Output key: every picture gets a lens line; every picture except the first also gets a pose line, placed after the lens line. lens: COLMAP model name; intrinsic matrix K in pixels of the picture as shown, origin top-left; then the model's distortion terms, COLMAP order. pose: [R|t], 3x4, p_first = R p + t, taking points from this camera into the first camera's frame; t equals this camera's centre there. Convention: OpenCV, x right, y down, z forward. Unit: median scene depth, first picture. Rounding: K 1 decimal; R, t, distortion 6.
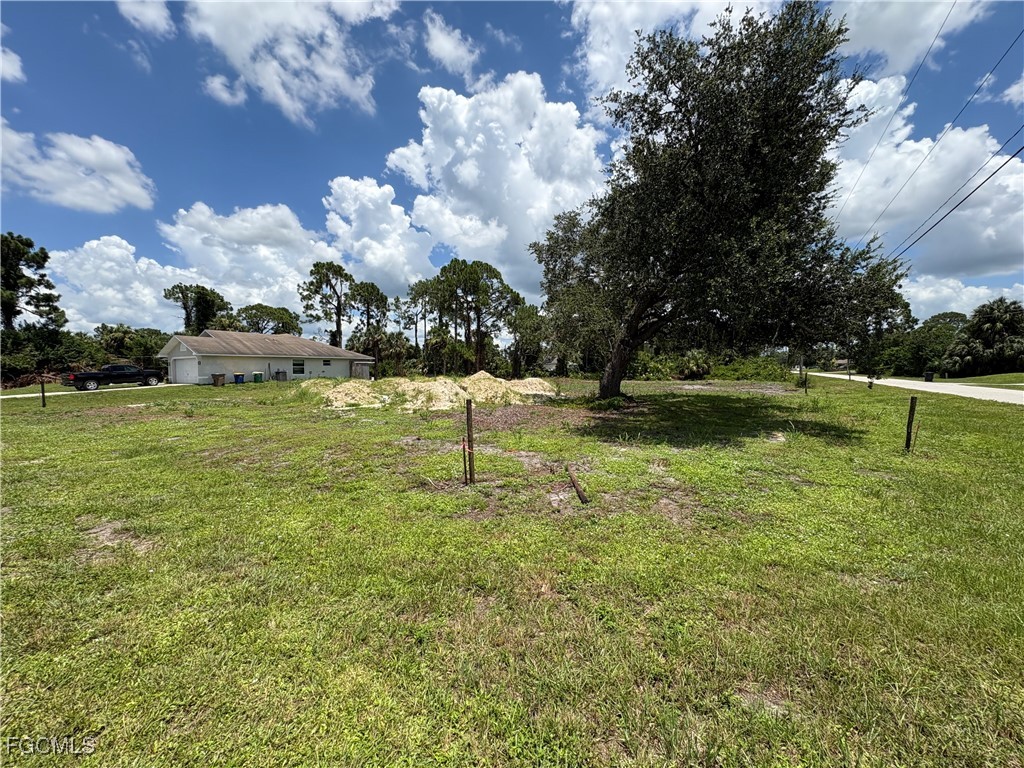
lens RADIAL K [[407.5, 0, 511.9], [0, 407.5, 392.9], [0, 0, 1]] dist [-0.001574, 0.000469]
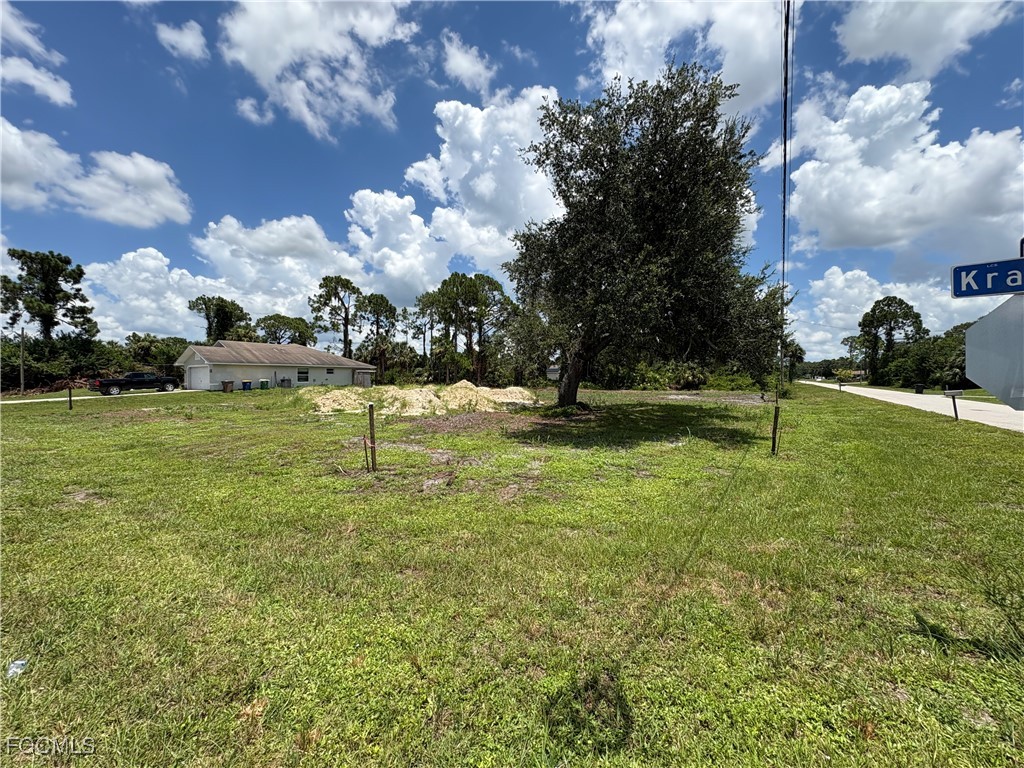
lens RADIAL K [[407.5, 0, 511.9], [0, 407.5, 392.9], [0, 0, 1]] dist [-0.001574, 0.000469]
pose [[0.999076, 0.008091, -0.042200, 0.059462], [-0.008956, 0.999753, -0.020356, 0.000222], [0.042025, 0.020716, 0.998902, -0.038118]]
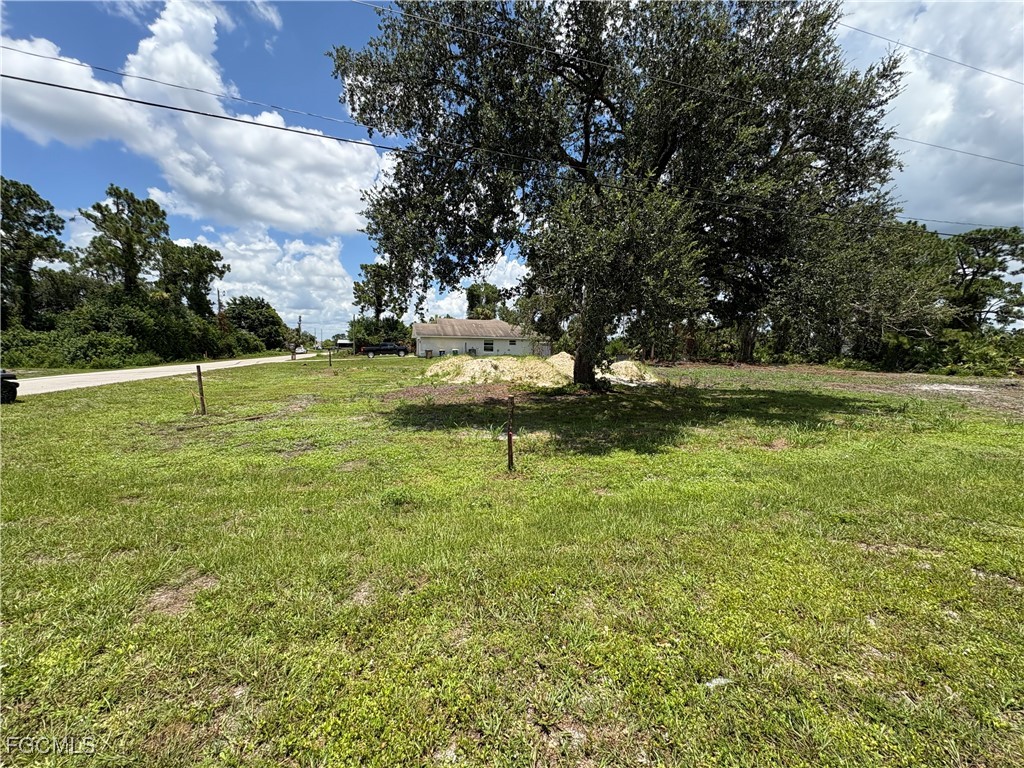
lens RADIAL K [[408.3, 0, 512.0], [0, 408.3, 390.2], [0, 0, 1]] dist [-0.001265, -0.000147]
pose [[0.746726, 0.085550, -0.659607, 0.315099], [-0.057618, 0.996286, 0.063989, -0.010075], [0.662631, -0.009777, 0.748882, 0.093327]]
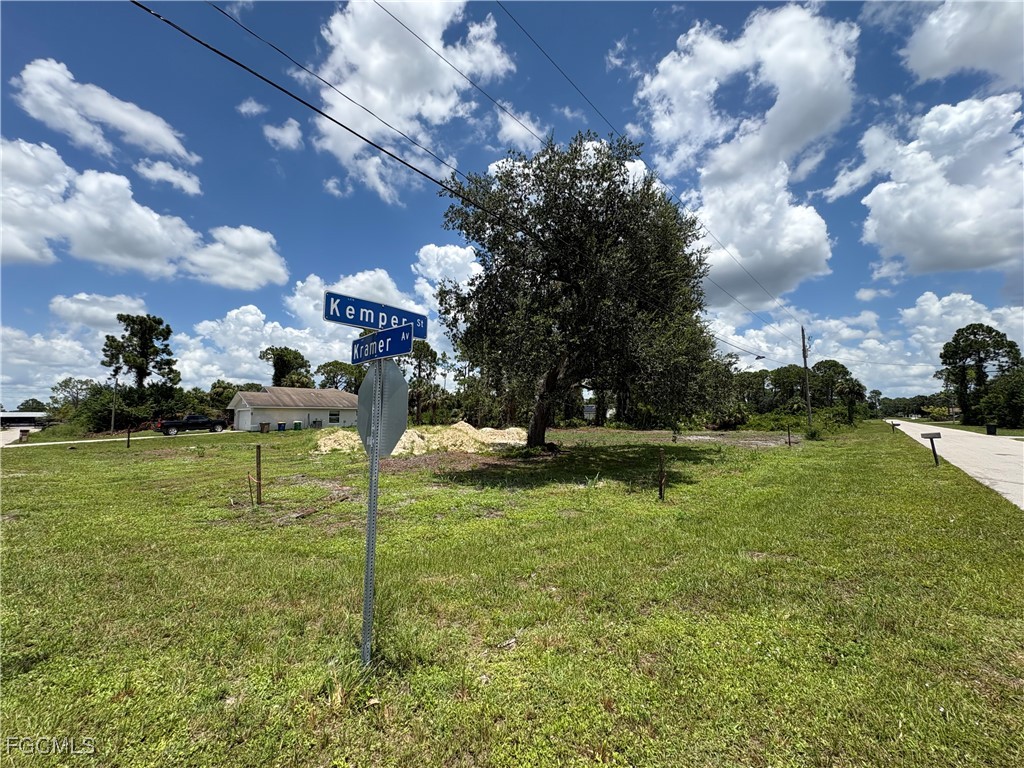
lens RADIAL K [[408.3, 0, 512.0], [0, 408.3, 390.2], [0, 0, 1]] dist [-0.001265, -0.000147]
pose [[0.982357, -0.010801, -0.186702, 0.164677], [-0.012398, 0.992374, -0.122640, -0.001913], [0.186603, 0.122791, 0.974732, -0.042323]]
